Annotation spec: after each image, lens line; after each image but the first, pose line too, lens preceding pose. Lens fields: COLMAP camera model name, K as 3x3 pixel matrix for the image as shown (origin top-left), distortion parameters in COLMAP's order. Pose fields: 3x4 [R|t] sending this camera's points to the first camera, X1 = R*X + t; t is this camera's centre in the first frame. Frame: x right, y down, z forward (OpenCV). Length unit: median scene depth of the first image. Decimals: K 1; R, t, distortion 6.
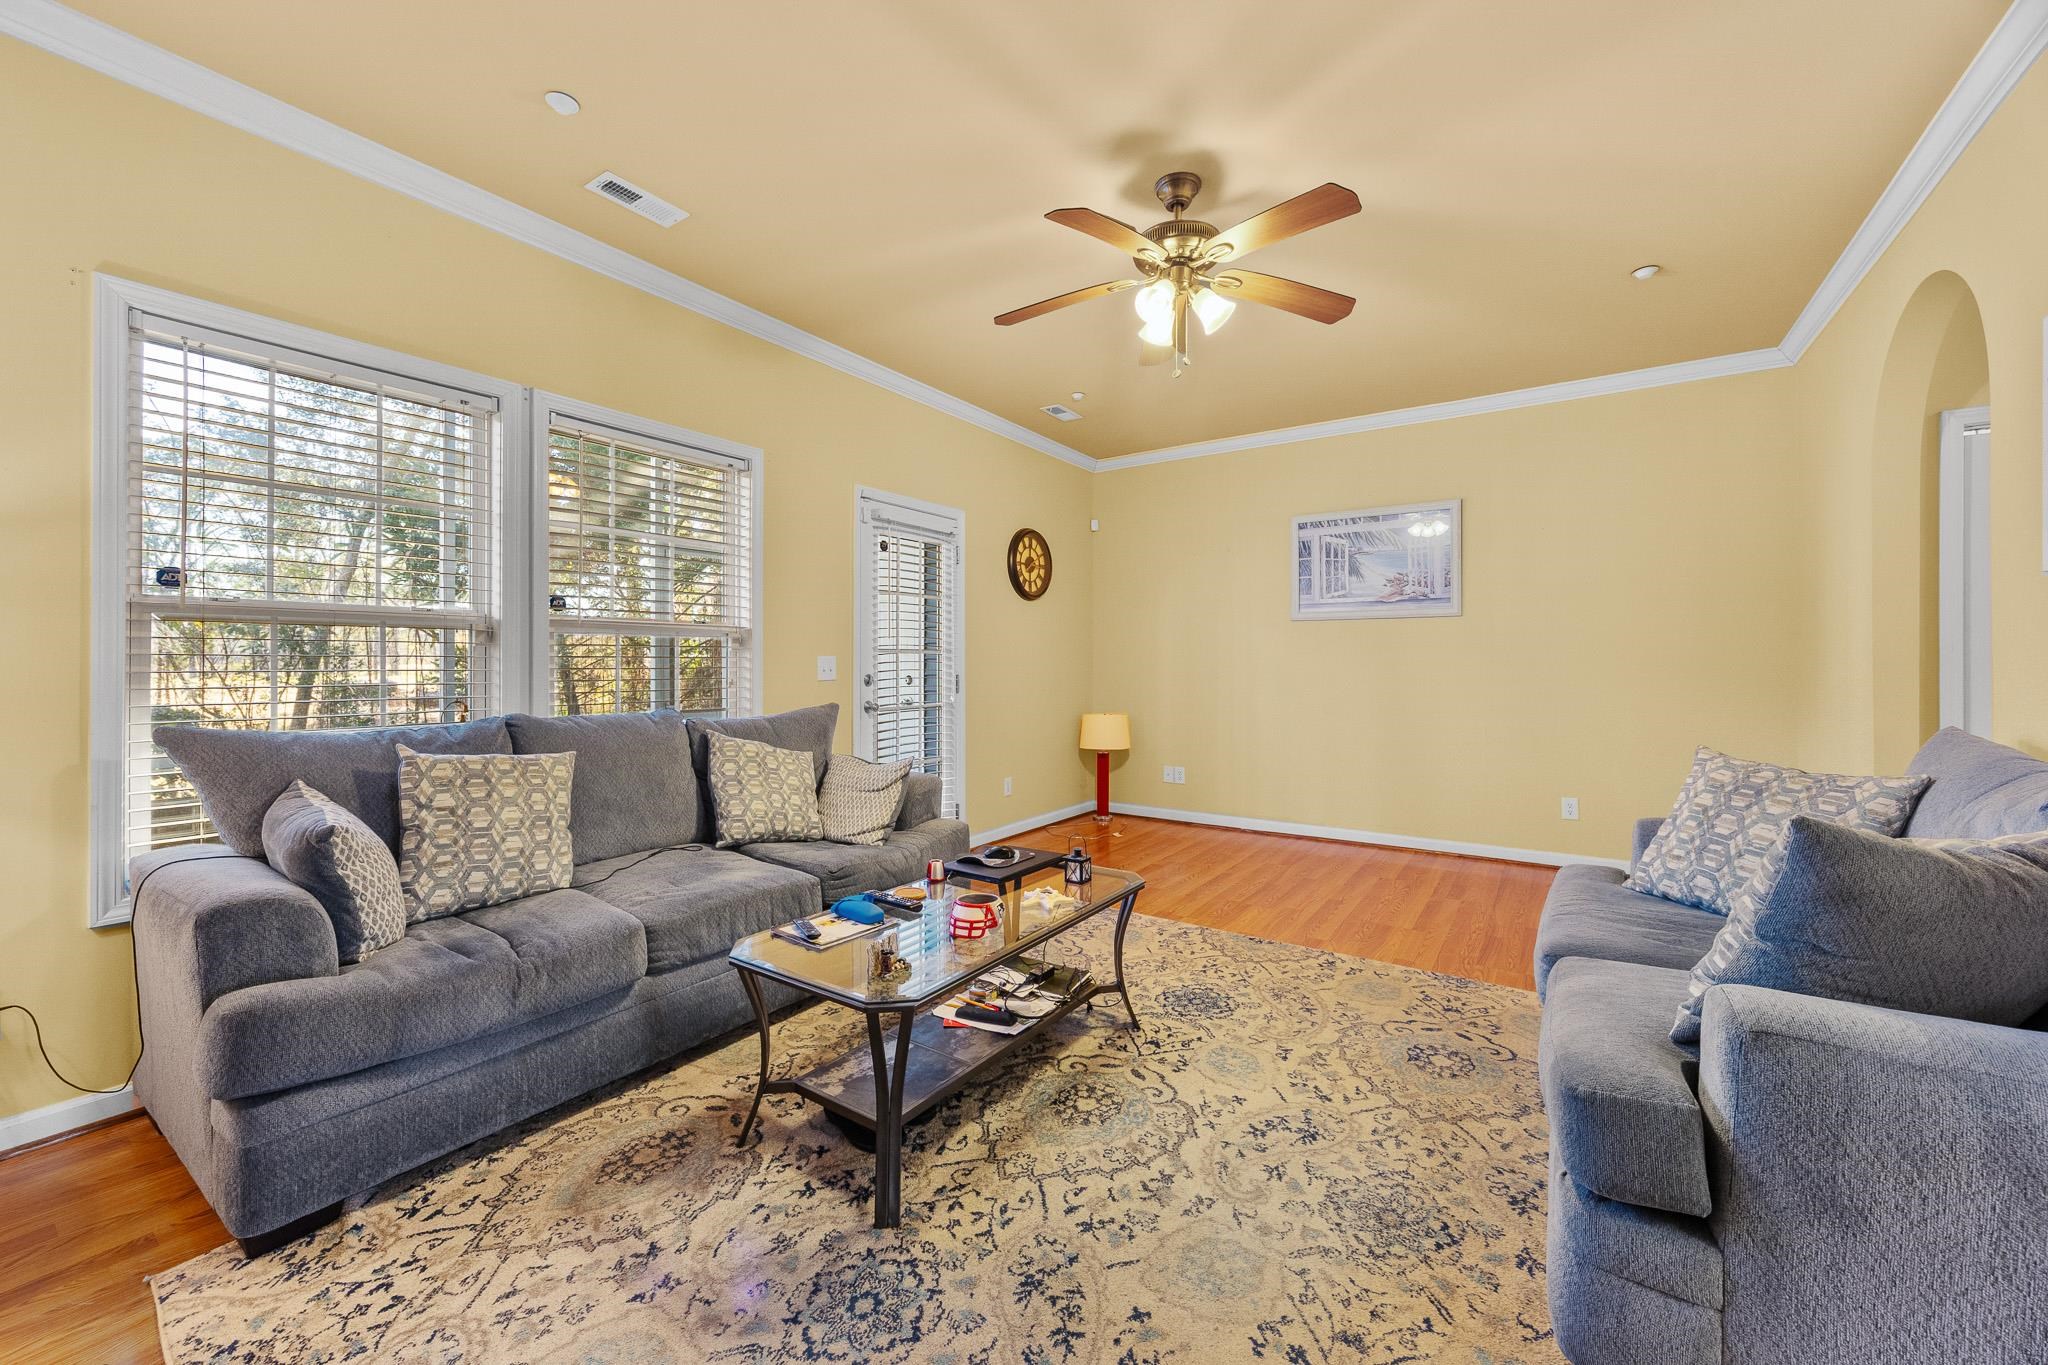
lens RADIAL K [[788.6, 0, 1019.9], [0, 788.6, 665.0], [0, 0, 1]] dist [-0.002220, 0.000688]
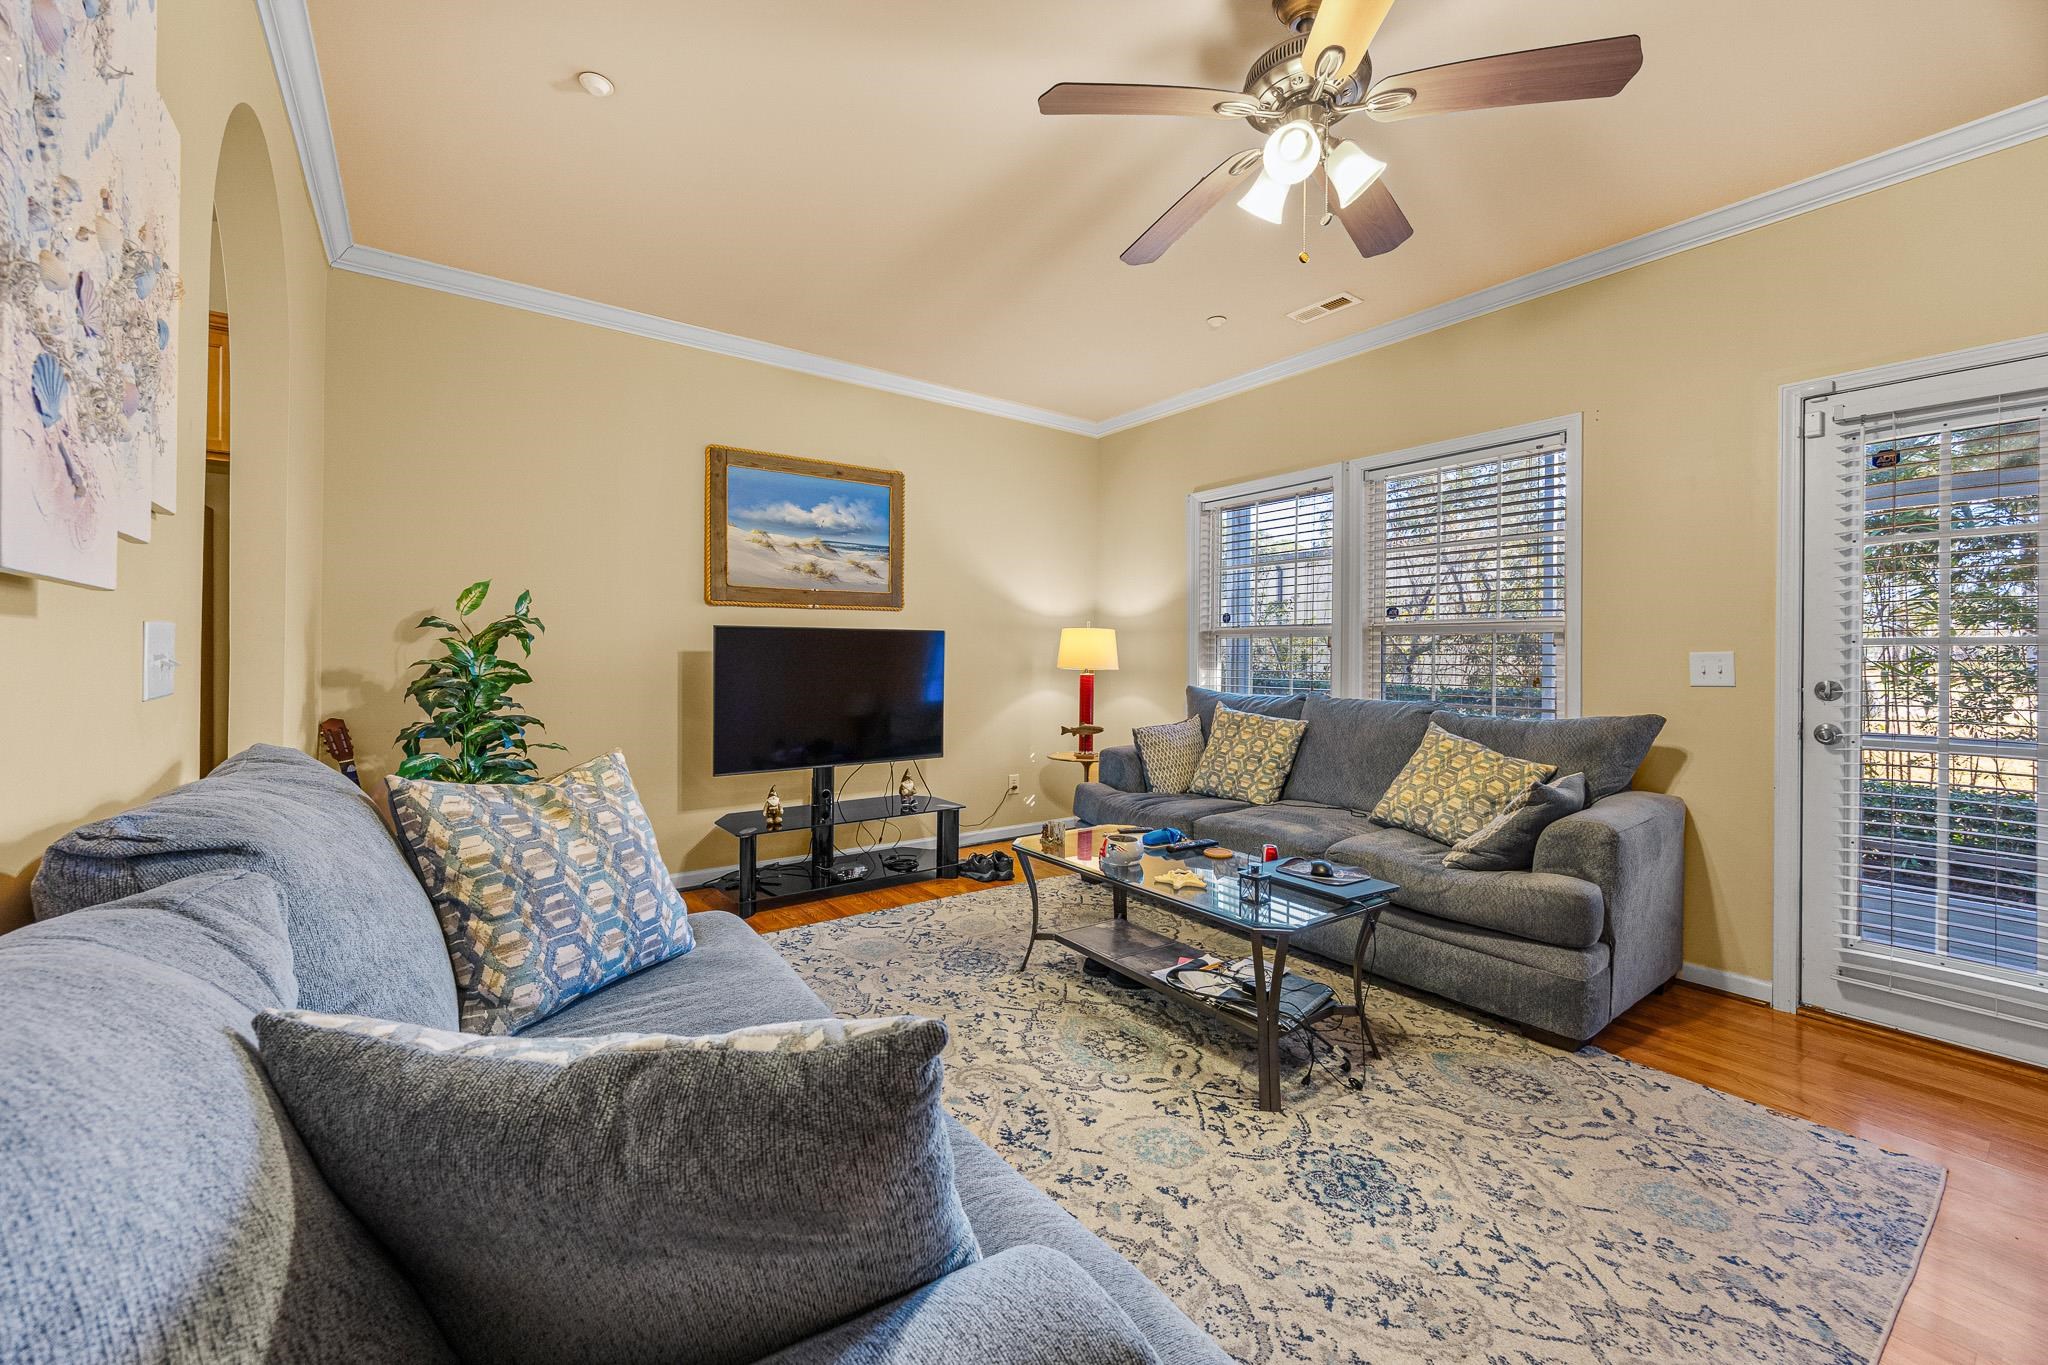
lens RADIAL K [[788.6, 0, 1023.1], [0, 788.6, 668.3], [0, 0, 1]] dist [-0.002220, 0.000688]
pose [[-0.326688, 0.009306, -0.945087, 1.047017], [-0.010858, 0.999849, 0.013598, 0.000524], [0.945070, 0.014704, -0.326537, 1.083644]]
